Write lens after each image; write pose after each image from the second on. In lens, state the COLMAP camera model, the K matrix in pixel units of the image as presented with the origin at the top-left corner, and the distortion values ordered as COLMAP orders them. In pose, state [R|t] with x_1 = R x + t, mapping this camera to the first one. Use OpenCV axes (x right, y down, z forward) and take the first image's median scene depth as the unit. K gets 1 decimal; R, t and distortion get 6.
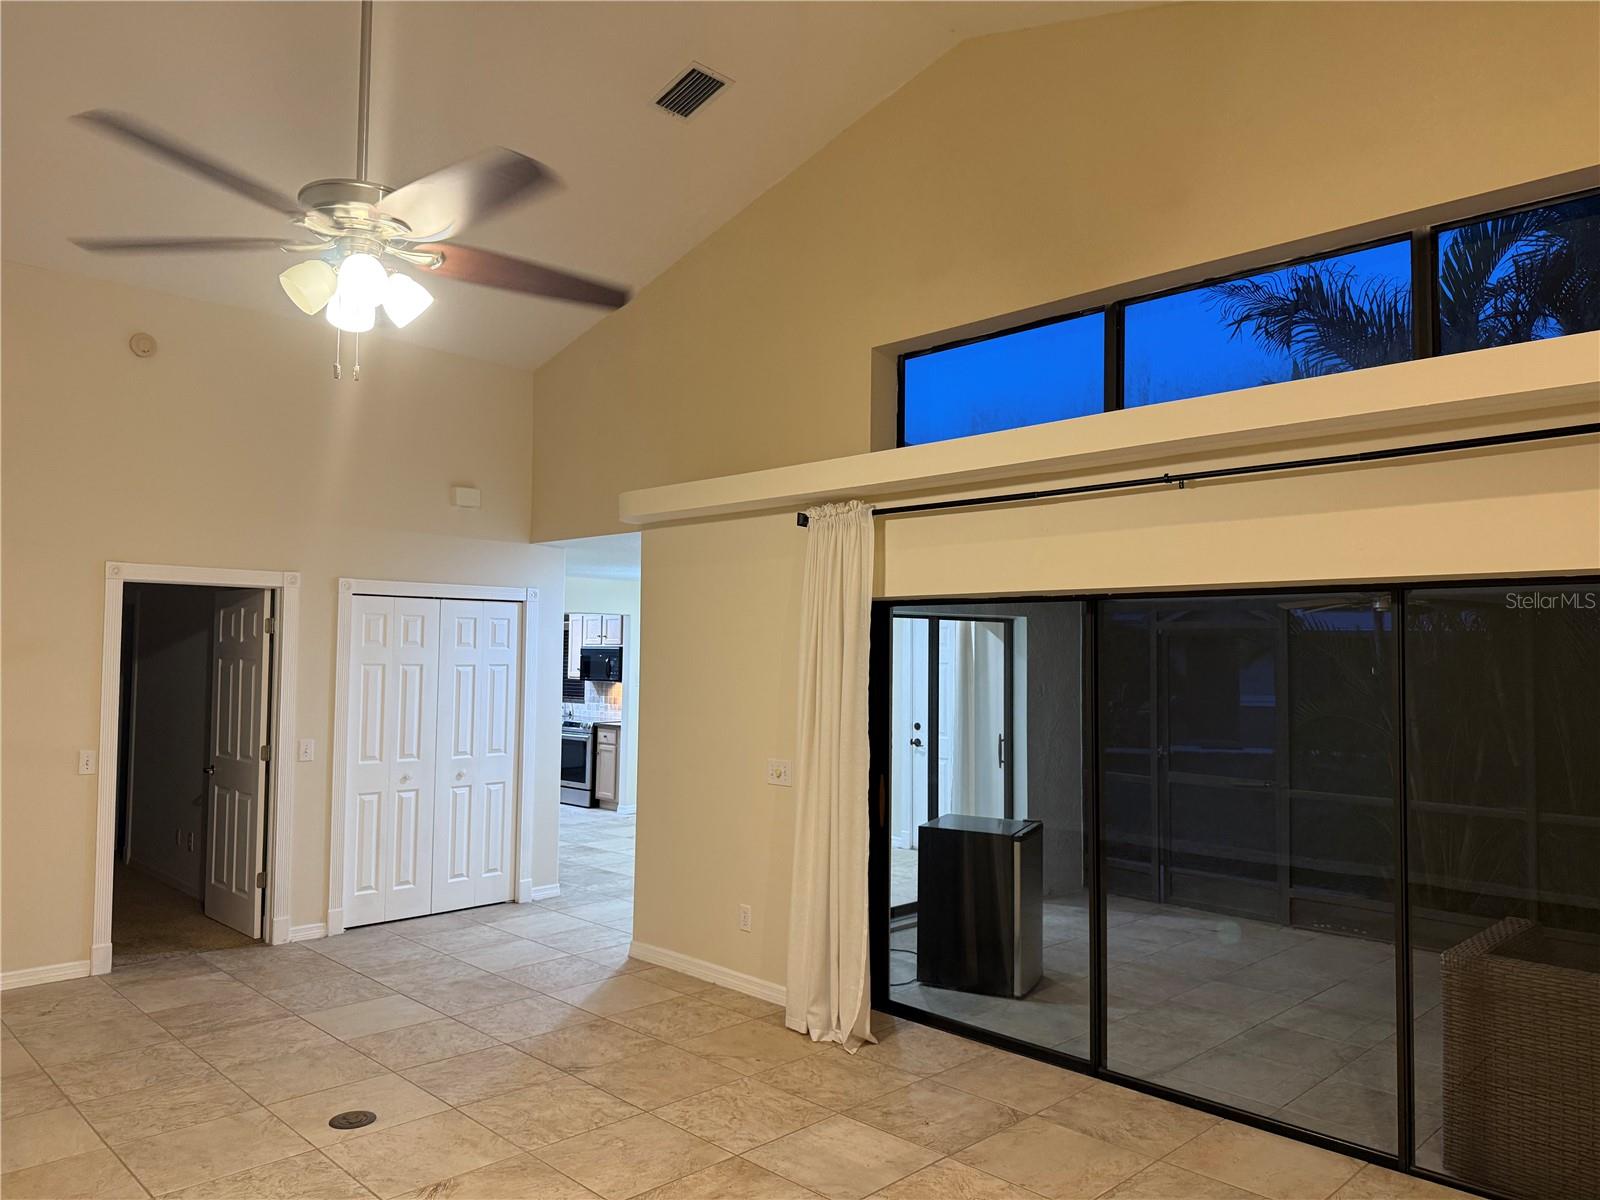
lens RADIAL K [[1136.8, 0, 799.7], [0, 1136.8, 597.0], [0, 0, 1]] dist [0.014469, -0.003118]
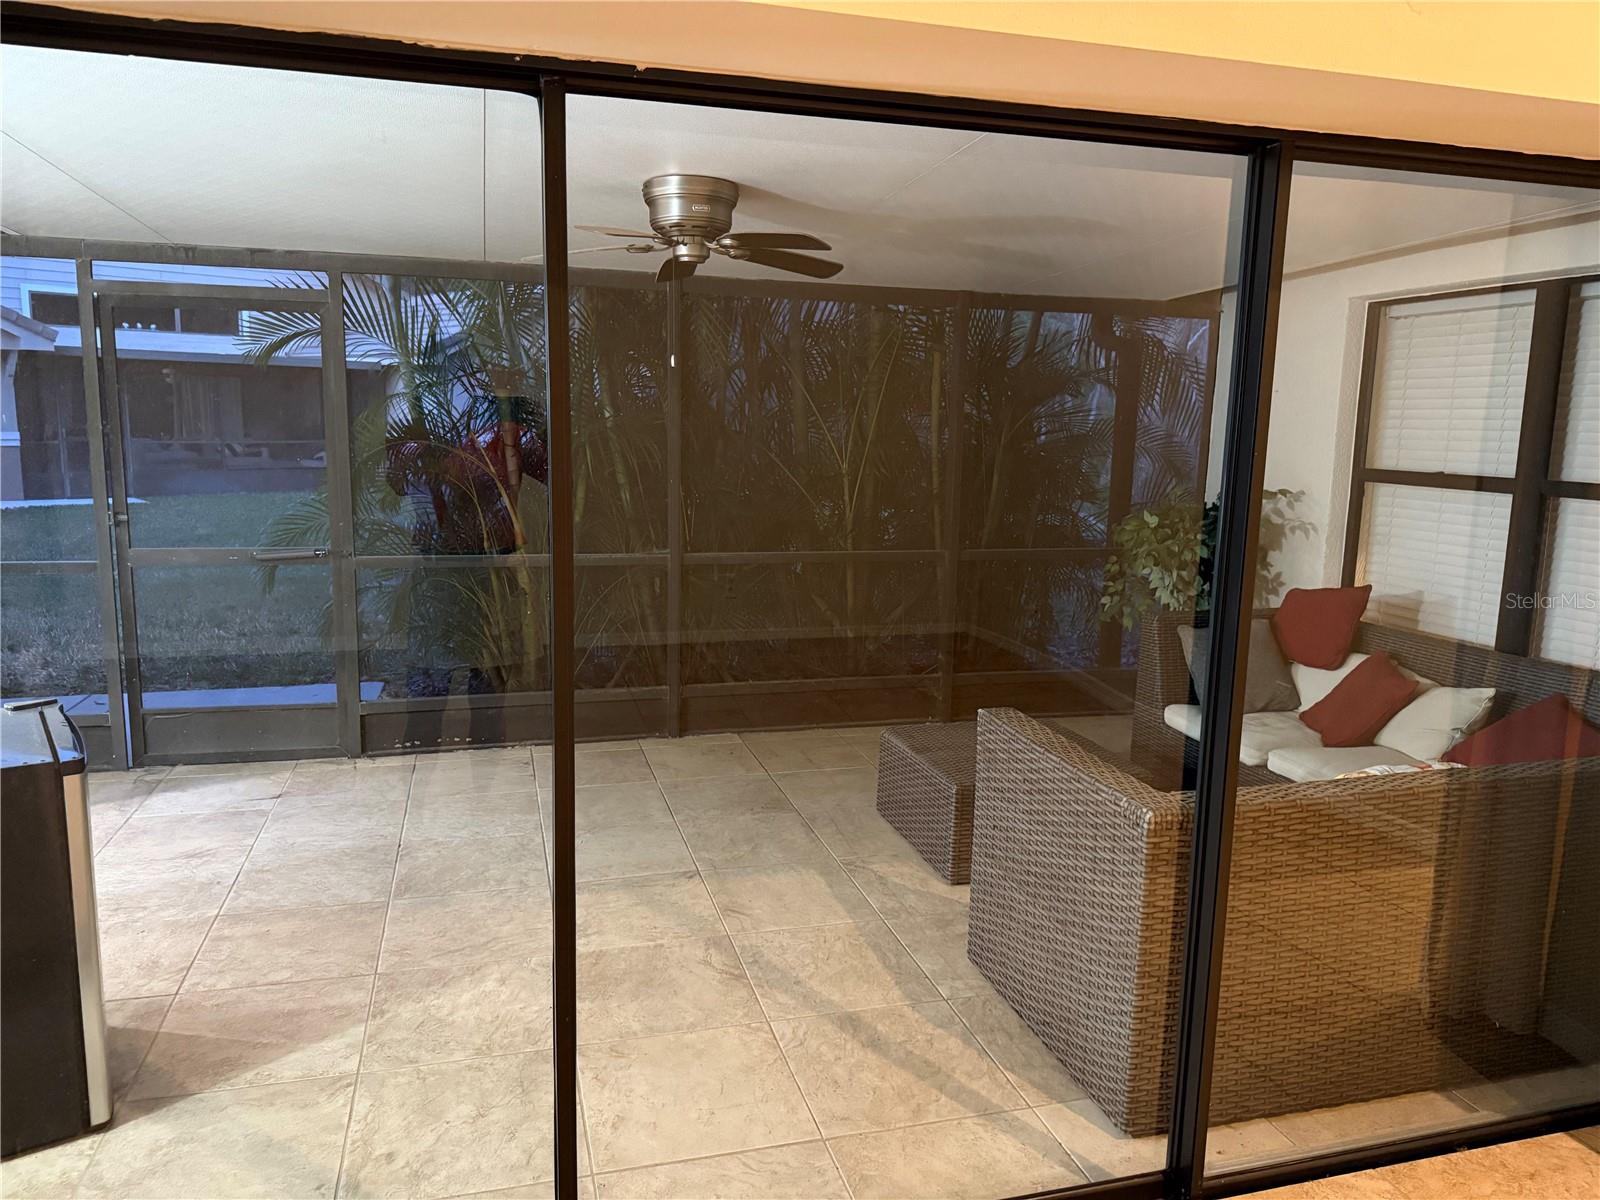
lens RADIAL K [[1136.8, 0, 799.2], [0, 1136.8, 601.9], [0, 0, 1]] dist [0.014469, -0.003118]
pose [[0.489650, -0.144661, 0.859835, -0.015576], [-0.057757, 0.978593, 0.197533, 0.058912], [-0.870004, -0.146383, 0.470813, 0.554762]]
